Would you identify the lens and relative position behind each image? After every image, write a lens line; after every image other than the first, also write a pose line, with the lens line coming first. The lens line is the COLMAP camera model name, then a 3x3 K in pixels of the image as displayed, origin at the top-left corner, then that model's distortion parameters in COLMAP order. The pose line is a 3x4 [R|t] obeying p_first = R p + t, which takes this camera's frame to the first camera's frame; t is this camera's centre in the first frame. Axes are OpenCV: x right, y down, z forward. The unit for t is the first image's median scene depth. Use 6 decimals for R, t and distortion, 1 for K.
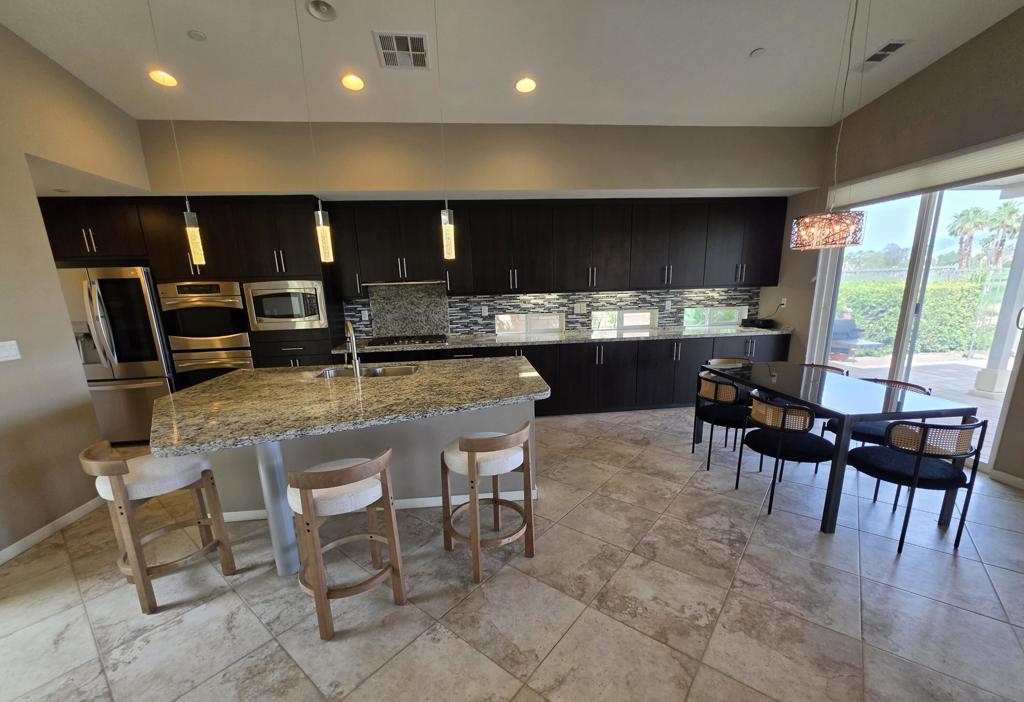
lens RADIAL K [[407.4, 0, 509.2], [0, 407.4, 384.5], [0, 0, 1]] dist [-0.009204, -0.000057]
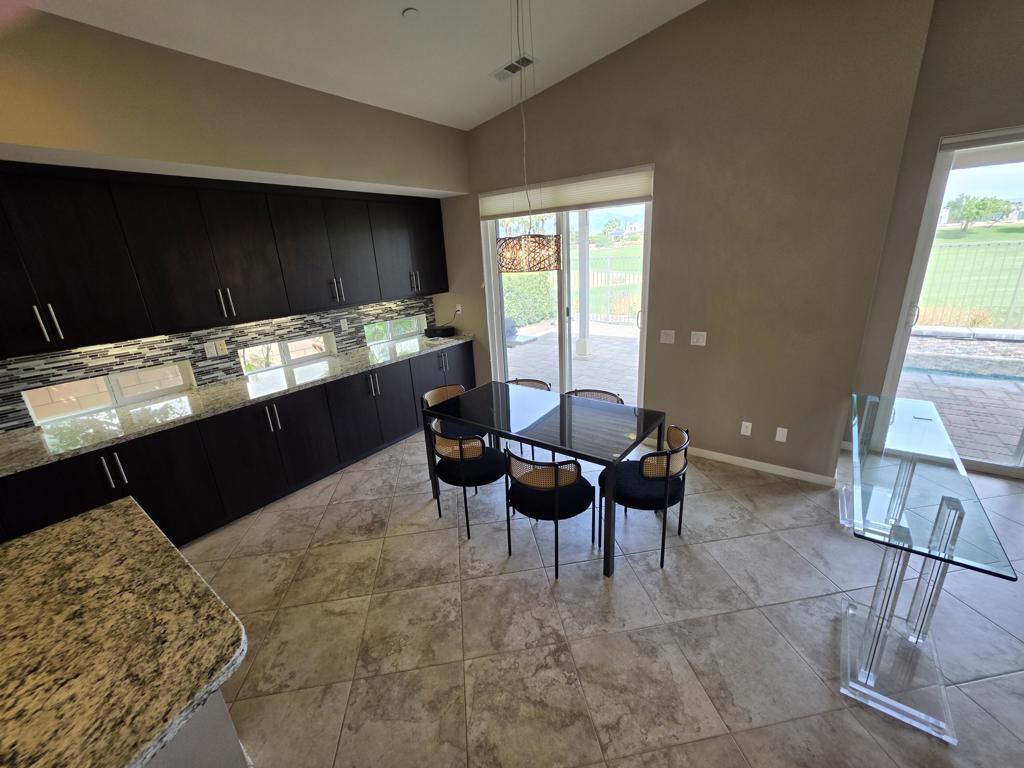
lens RADIAL K [[409.2, 0, 510.2], [0, 409.2, 385.0], [0, 0, 1]] dist [-0.004441, 0.000347]
pose [[0.673972, -0.231060, 0.701693, 0.021890], [0.202110, 0.971263, 0.125700, -0.120720], [-0.710573, 0.057101, 0.701303, 0.223355]]
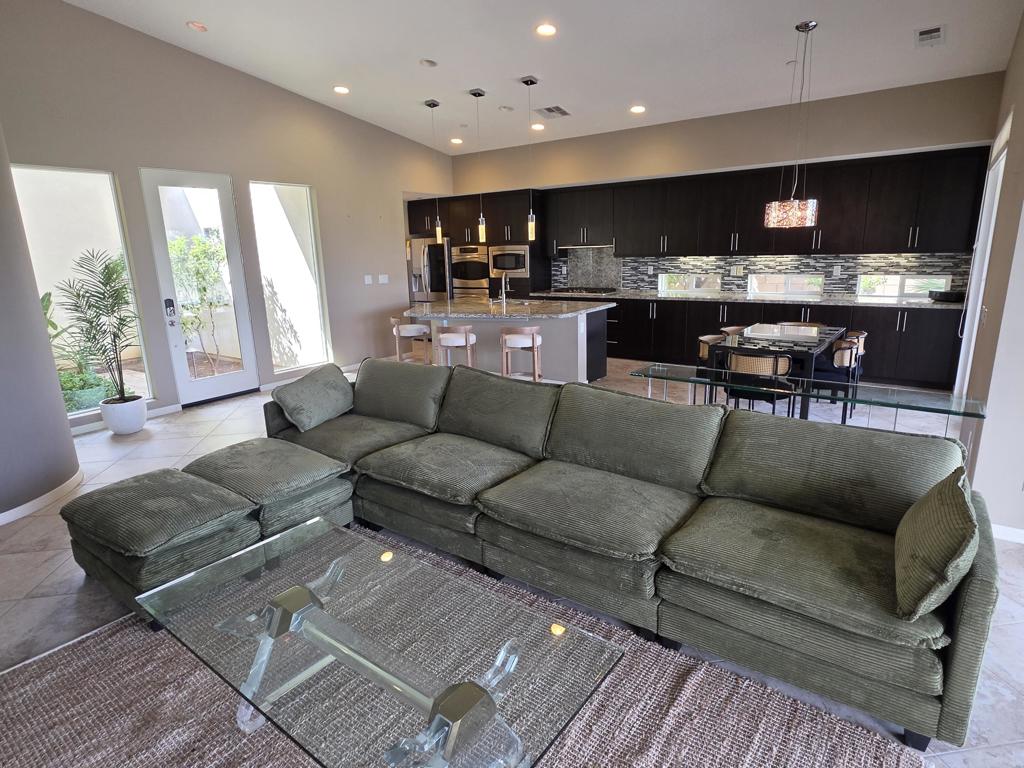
lens RADIAL K [[570.3, 0, 511.5], [0, 570.3, 383.0], [0, 0, 1]] dist [-0.003616, -0.001827]
pose [[0.739795, 0.164336, -0.652455, 0.766971], [-0.144144, 0.985909, 0.084885, 0.058026], [0.657211, 0.031250, 0.753059, -0.487950]]
